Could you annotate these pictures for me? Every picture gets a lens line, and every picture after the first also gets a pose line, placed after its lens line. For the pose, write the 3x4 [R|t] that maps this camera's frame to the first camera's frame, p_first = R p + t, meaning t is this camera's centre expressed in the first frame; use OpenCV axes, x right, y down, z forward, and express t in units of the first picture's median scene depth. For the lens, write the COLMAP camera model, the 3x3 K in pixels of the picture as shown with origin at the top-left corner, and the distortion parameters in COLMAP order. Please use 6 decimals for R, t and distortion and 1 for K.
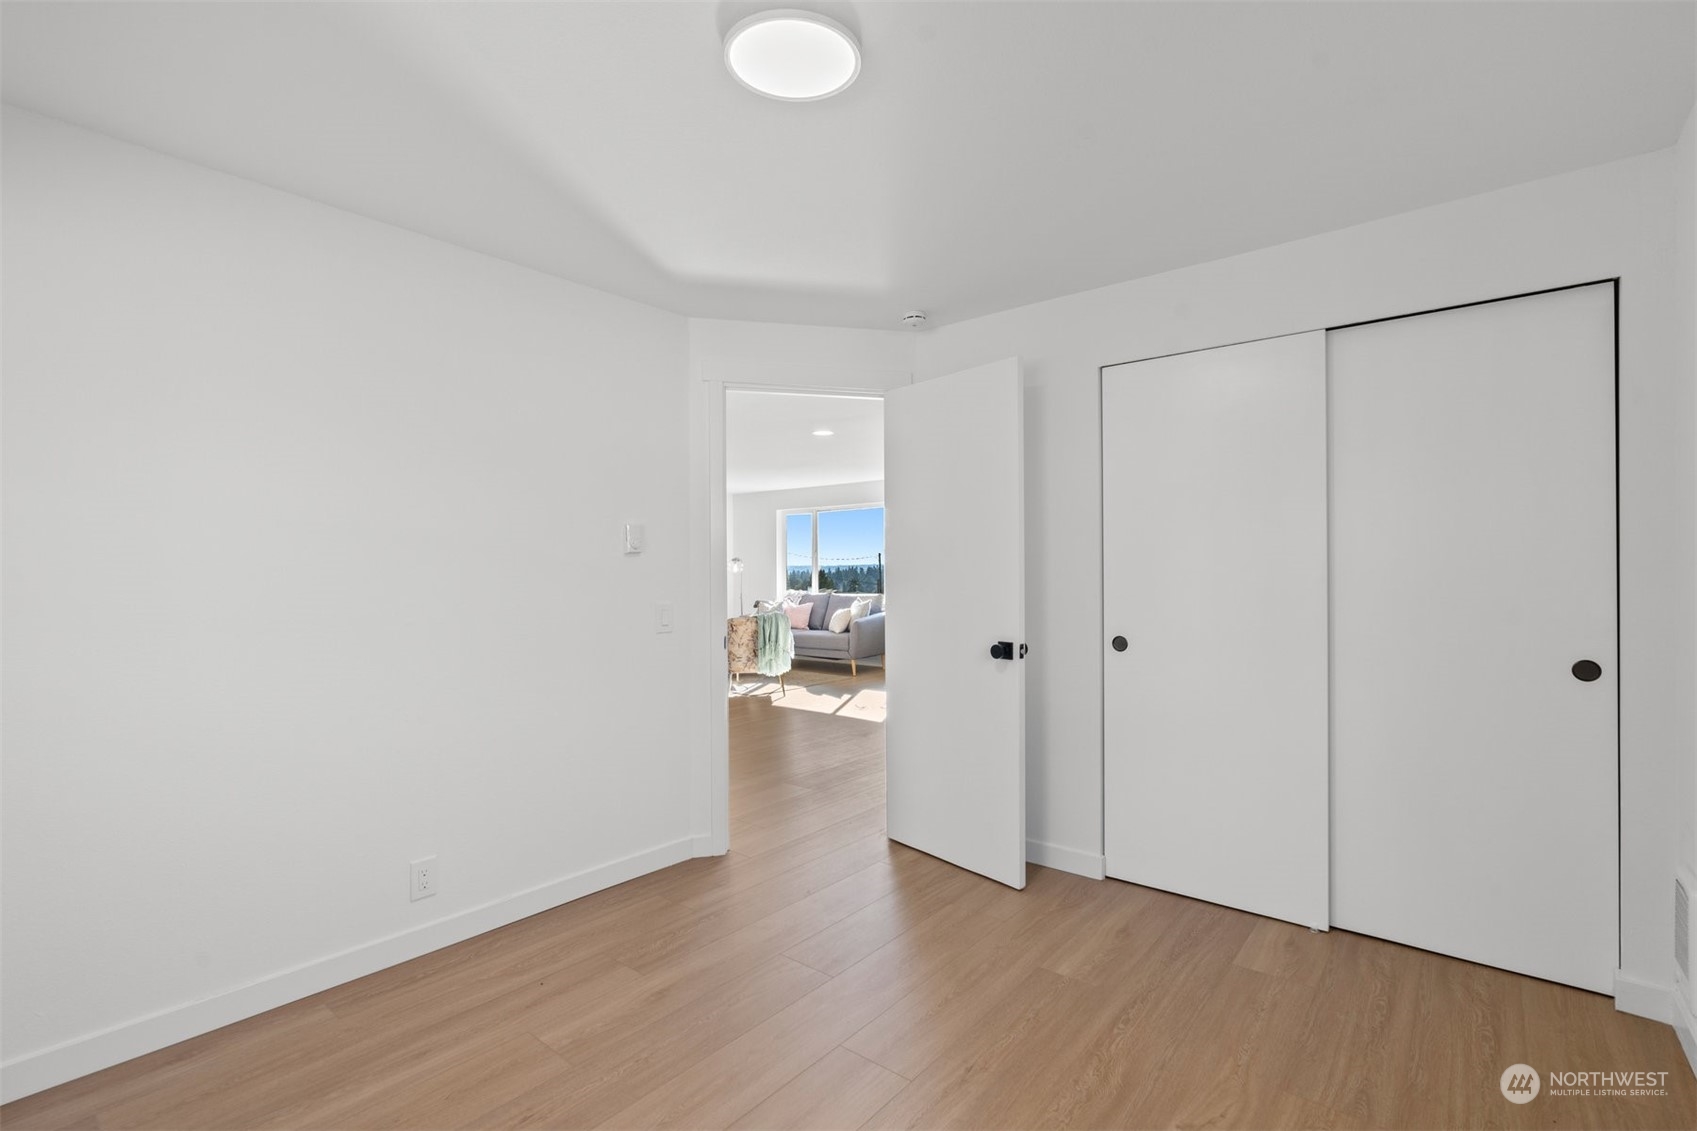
lens RADIAL K [[778.1, 0, 841.6], [0, 778.1, 567.4], [0, 0, 1]] dist [-0.008127, 0.001050]
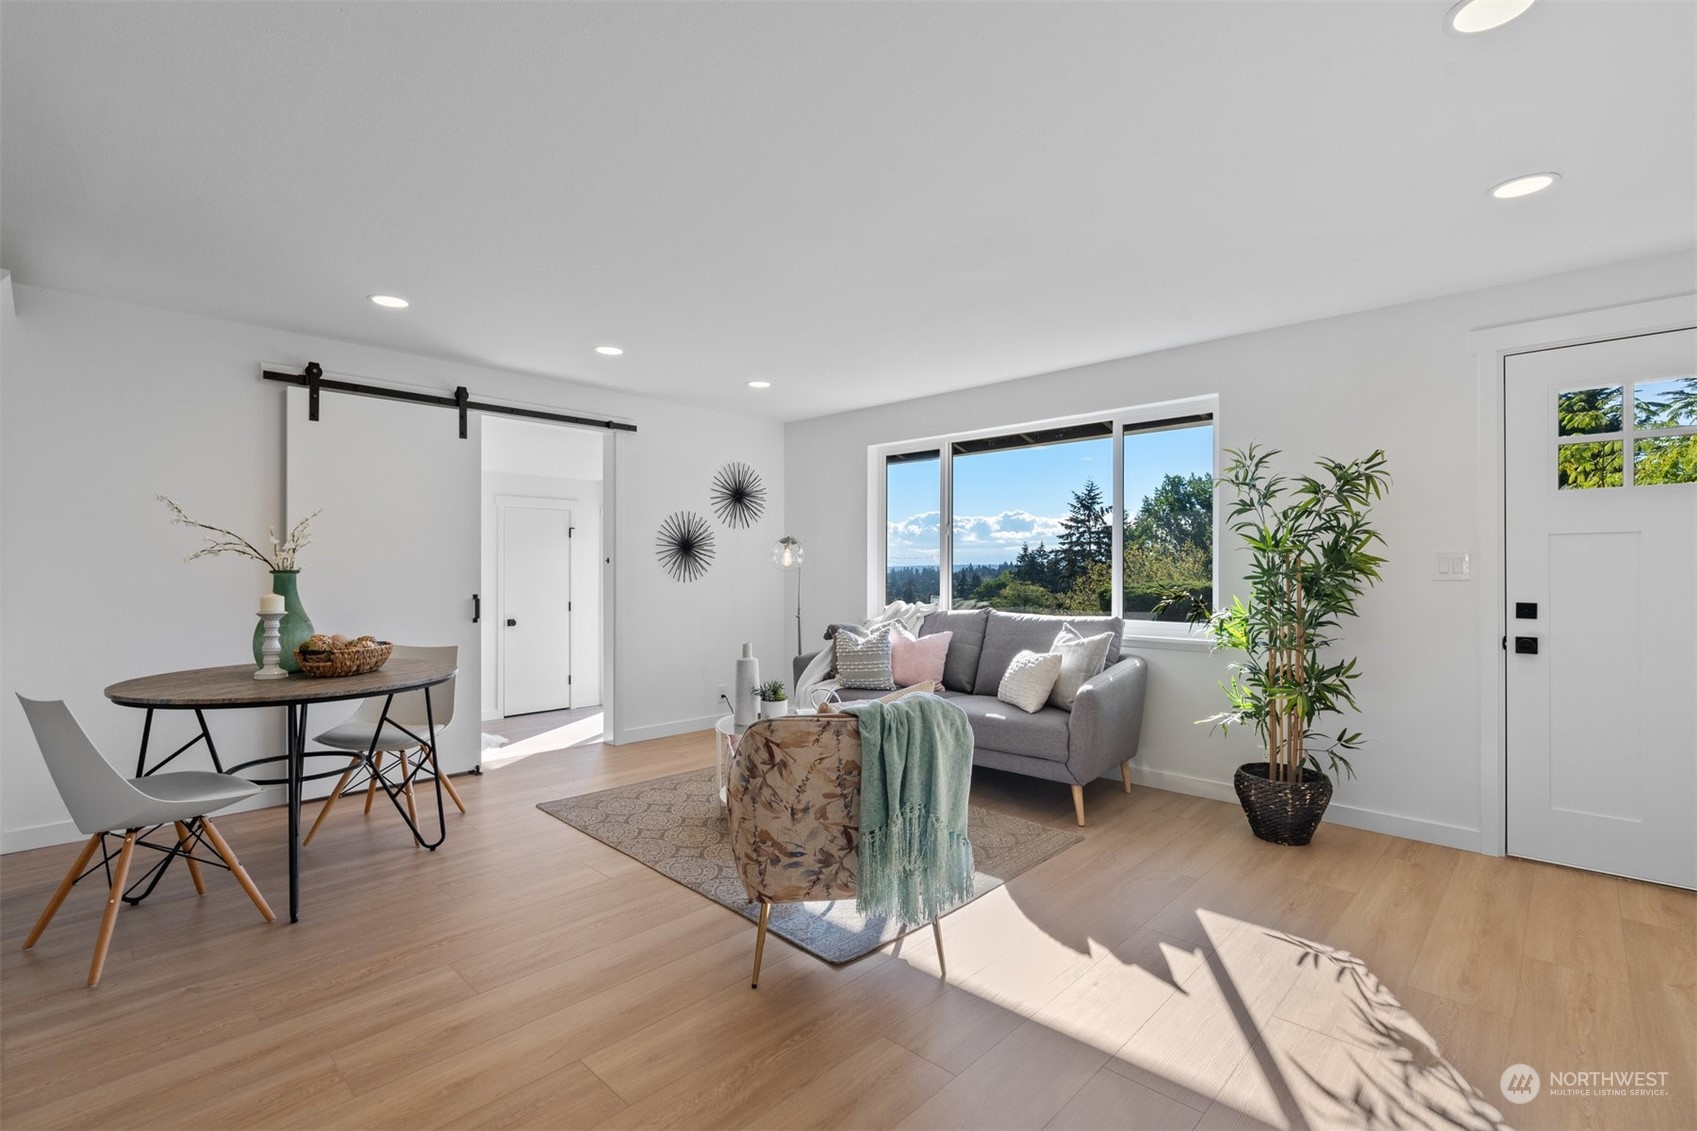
lens RADIAL K [[778.1, 0, 846.8], [0, 778.1, 566.9], [0, 0, 1]] dist [-0.008127, 0.001050]
pose [[0.997914, 0.001996, -0.064530, -0.073581], [-0.002148, 0.999995, -0.002286, 0.008044], [0.064525, 0.002420, 0.997913, 0.559903]]
